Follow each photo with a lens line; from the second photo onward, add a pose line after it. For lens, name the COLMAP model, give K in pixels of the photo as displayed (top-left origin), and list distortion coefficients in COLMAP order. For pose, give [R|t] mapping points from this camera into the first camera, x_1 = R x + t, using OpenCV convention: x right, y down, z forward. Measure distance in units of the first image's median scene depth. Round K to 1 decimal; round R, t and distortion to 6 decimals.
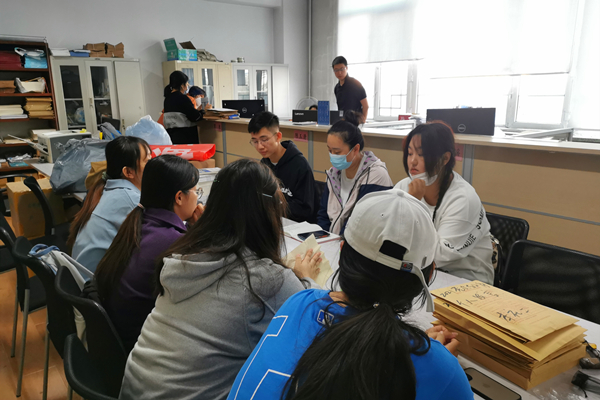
lens RADIAL K [[447.5, 0, 310.4], [0, 447.5, 200.0], [0, 0, 1]] dist [0.027903, -0.004404]
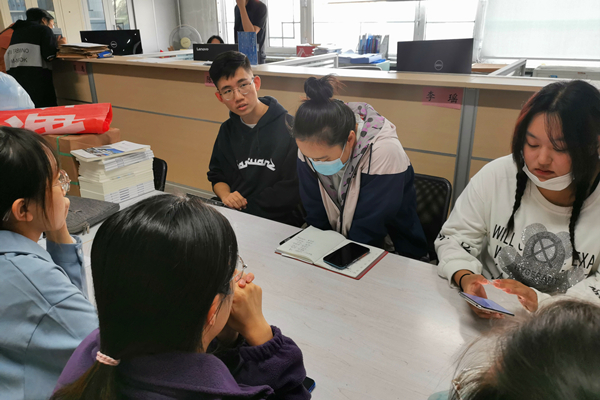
lens RADIAL K [[447.5, 0, 310.4], [0, 447.5, 200.0], [0, 0, 1]] dist [0.027903, -0.004404]
pose [[0.953752, -0.118630, 0.276195, -0.082826], [0.077154, 0.984660, 0.156499, -0.040845], [-0.290524, -0.127952, 0.948274, 0.169893]]
